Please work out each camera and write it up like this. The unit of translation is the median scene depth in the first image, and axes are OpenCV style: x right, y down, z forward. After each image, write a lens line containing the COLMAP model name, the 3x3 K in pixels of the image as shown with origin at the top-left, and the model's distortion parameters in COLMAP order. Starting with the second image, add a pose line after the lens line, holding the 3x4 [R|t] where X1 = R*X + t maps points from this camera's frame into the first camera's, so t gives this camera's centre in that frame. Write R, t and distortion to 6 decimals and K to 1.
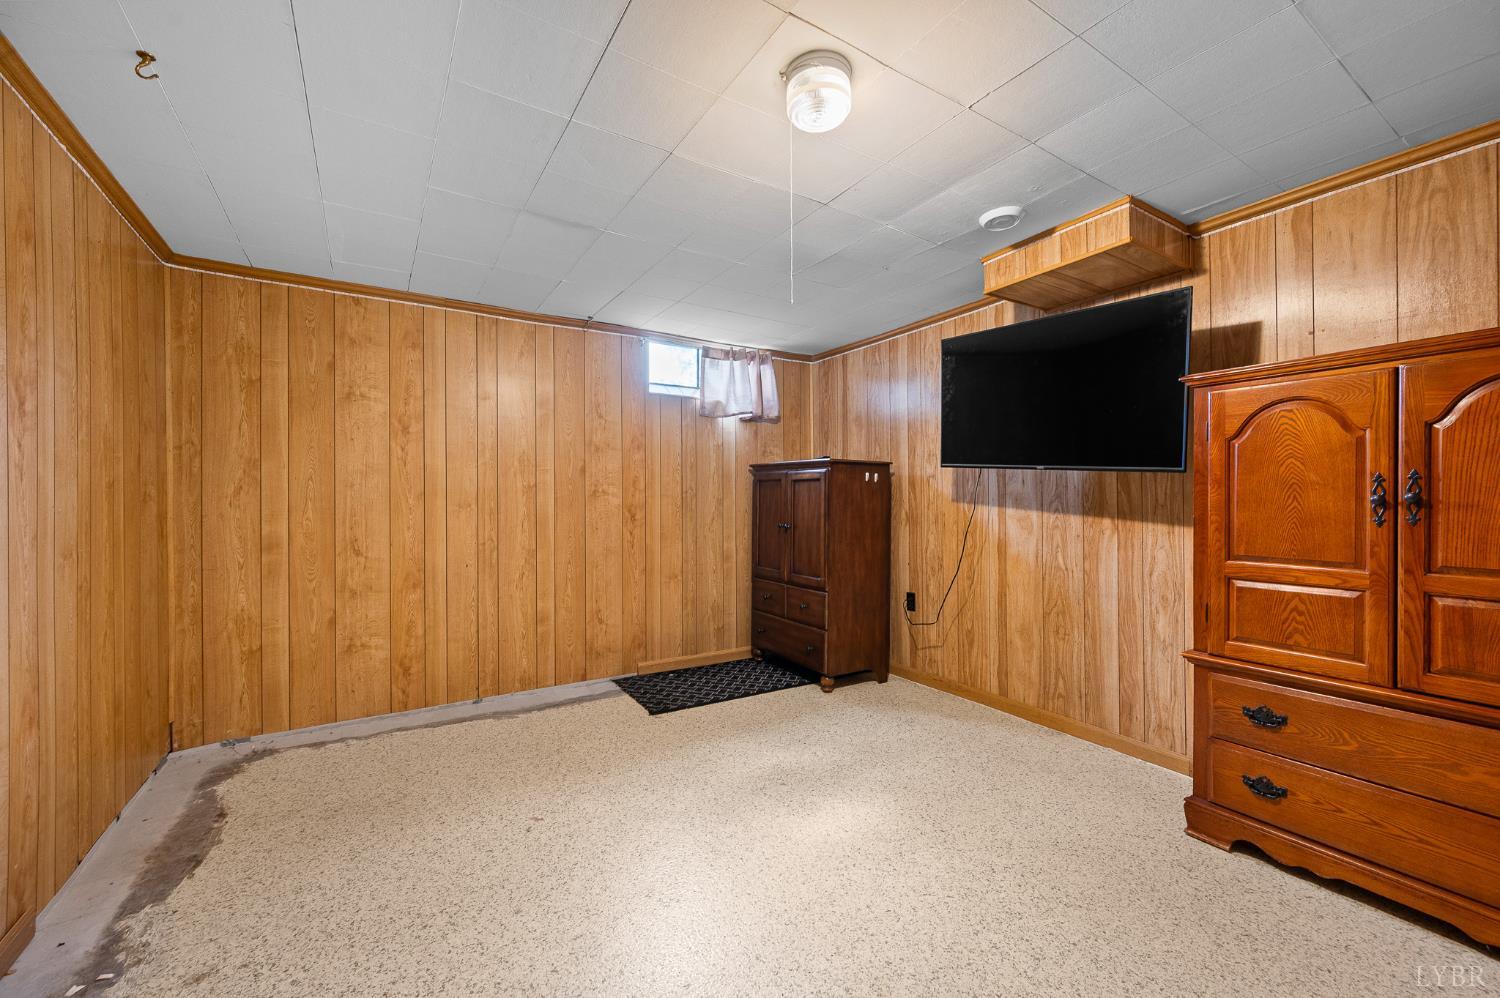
lens RADIAL K [[594.7, 0, 755.3], [0, 594.7, 500.8], [0, 0, 1]] dist [-0.000165, 0.000015]
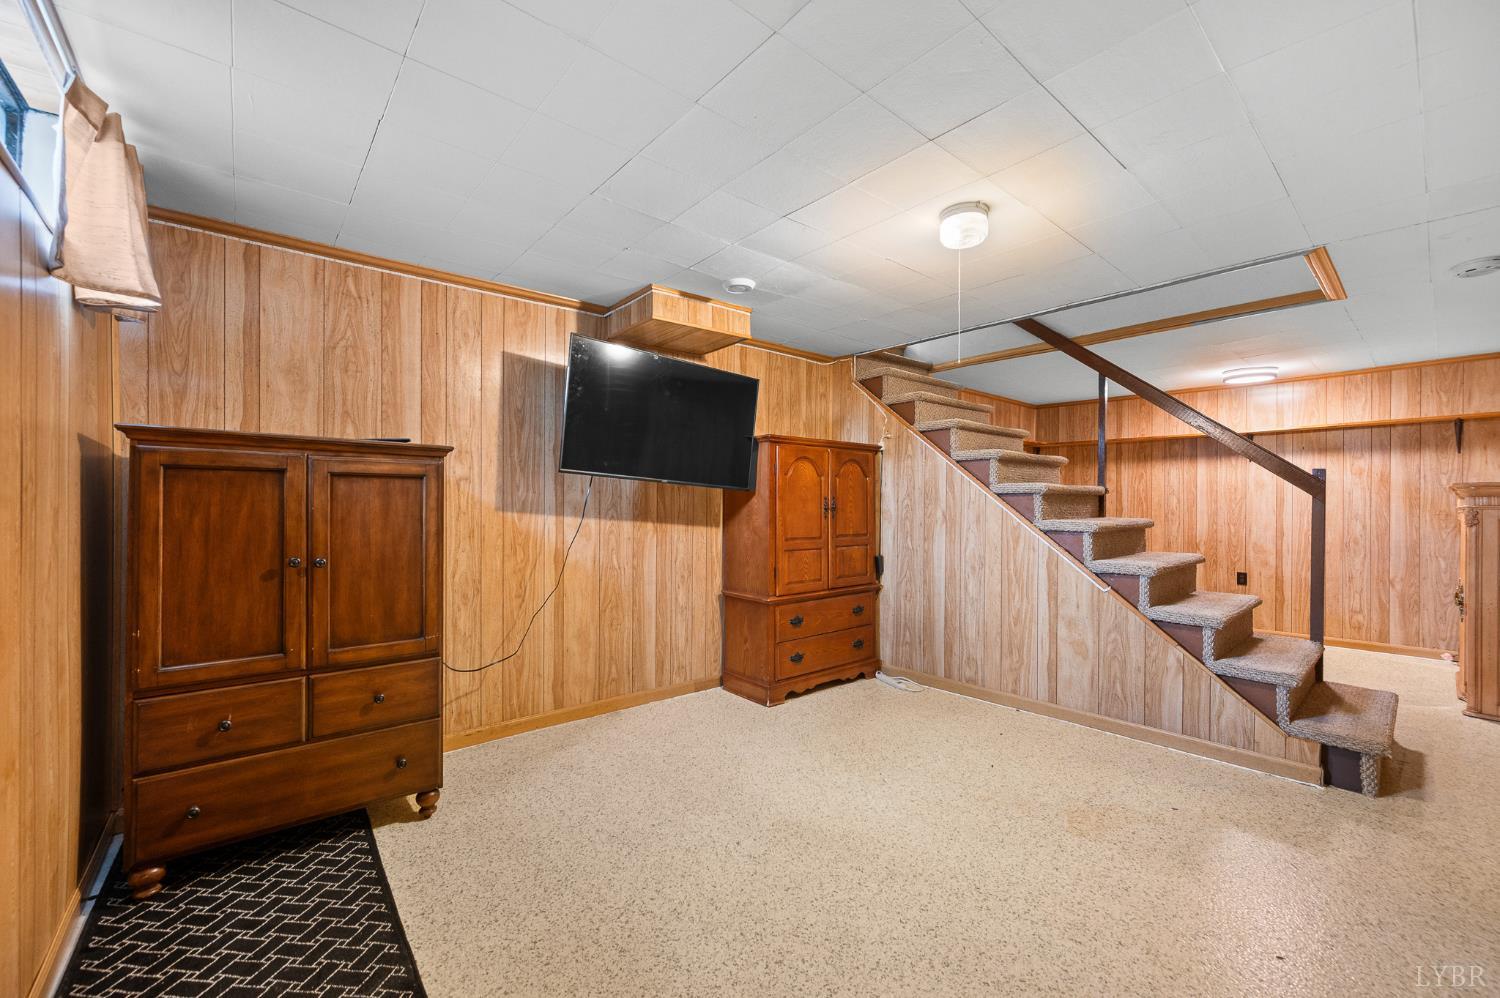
lens RADIAL K [[594.7, 0, 753.1], [0, 594.7, 503.1], [0, 0, 1]] dist [-0.000165, 0.000015]
pose [[-0.132519, -0.000488, 0.991180, -0.653725], [-0.002024, 0.999998, 0.000222, -0.011800], [-0.991178, -0.001977, -0.132519, 0.889347]]
